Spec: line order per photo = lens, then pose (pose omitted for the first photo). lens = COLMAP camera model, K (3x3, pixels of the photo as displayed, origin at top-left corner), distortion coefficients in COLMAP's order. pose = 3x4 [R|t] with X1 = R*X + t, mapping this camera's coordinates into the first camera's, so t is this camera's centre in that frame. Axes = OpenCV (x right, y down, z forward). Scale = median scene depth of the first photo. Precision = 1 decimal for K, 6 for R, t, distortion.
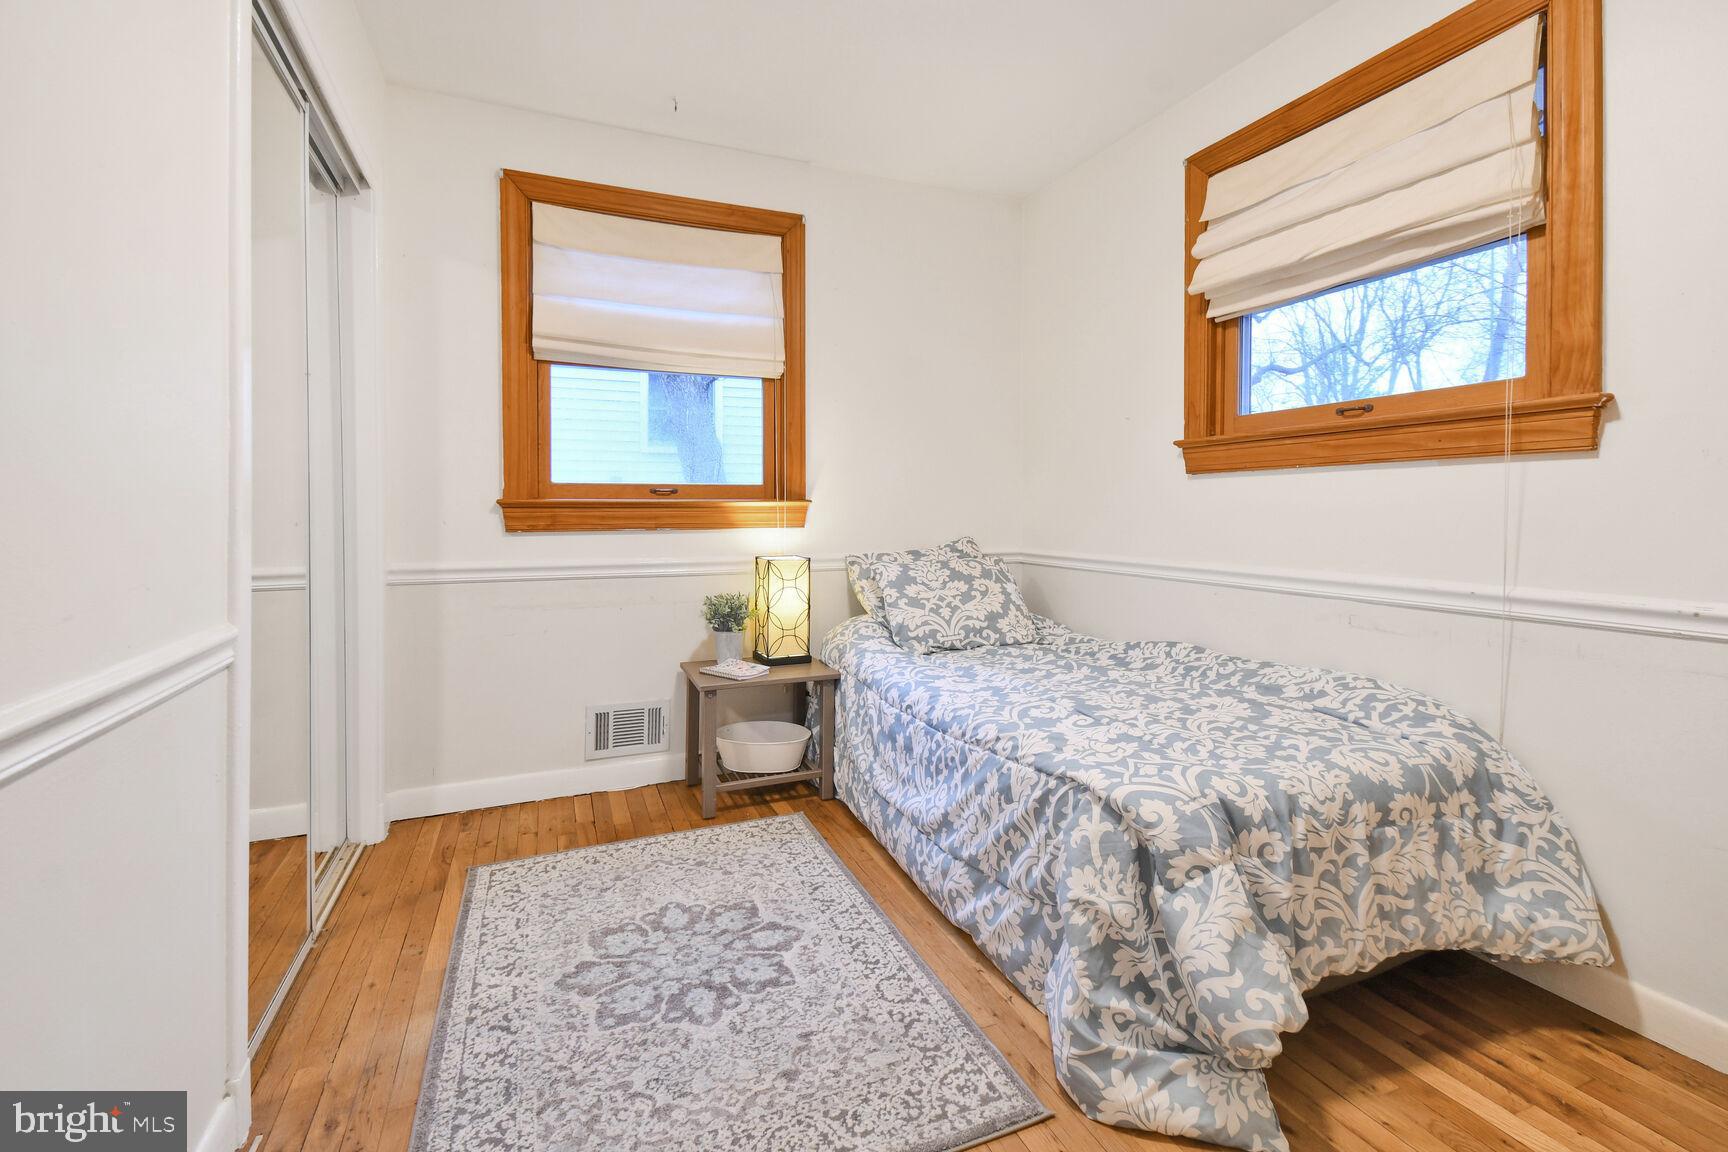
lens RADIAL K [[768.0, 0, 870.5], [0, 768.0, 547.9], [0, 0, 1]] dist [0.041942, -0.022640]
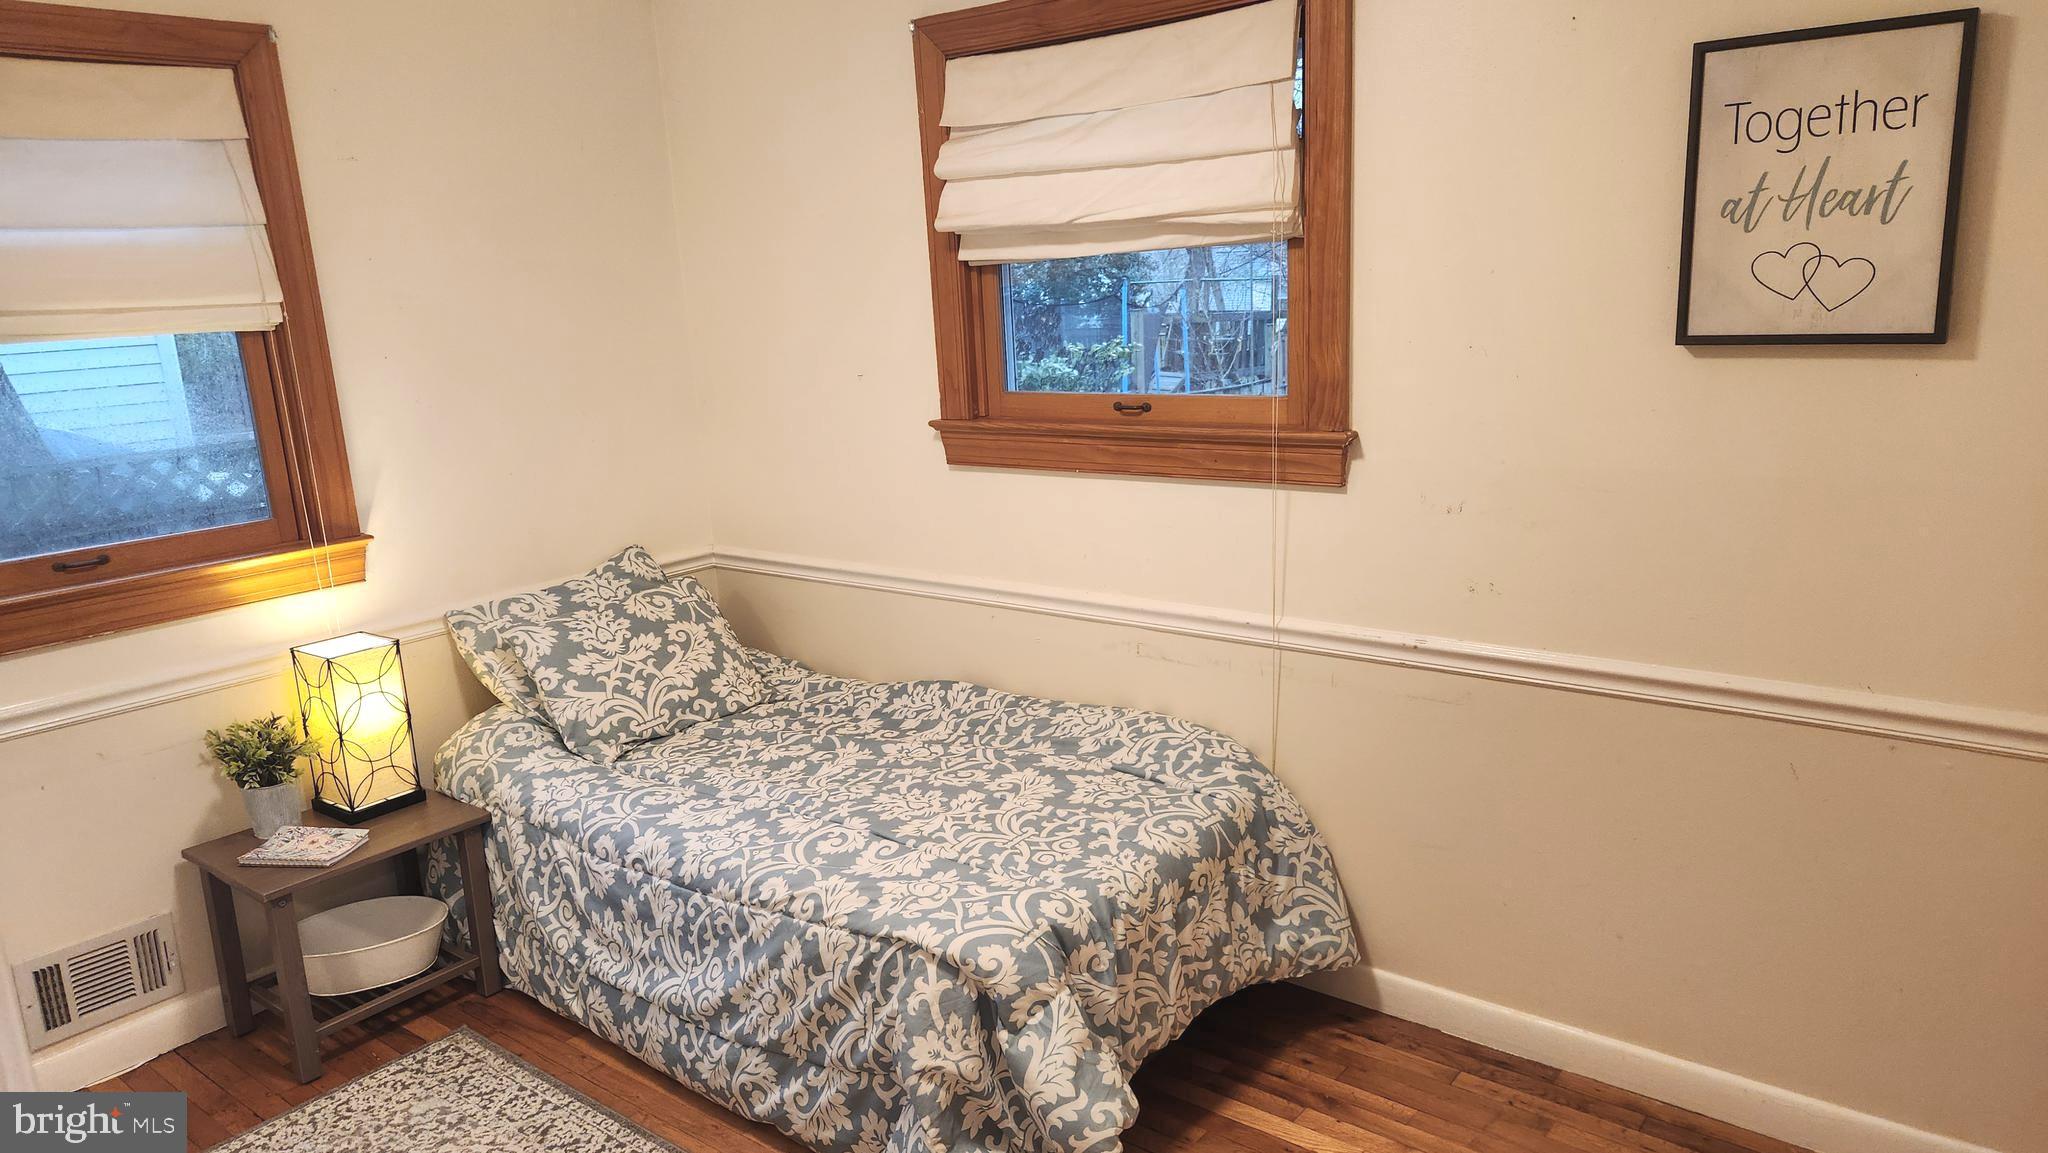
lens RADIAL K [[1462.2, 0, 1024.0], [0, 1462.2, 576.5], [0, 0, 1]] dist [0.103771, -0.115421]
pose [[0.863716, -0.157295, 0.478803, -0.321524], [0.053637, 0.973341, 0.223002, -0.425724], [-0.501116, -0.166929, 0.849128, -0.382743]]
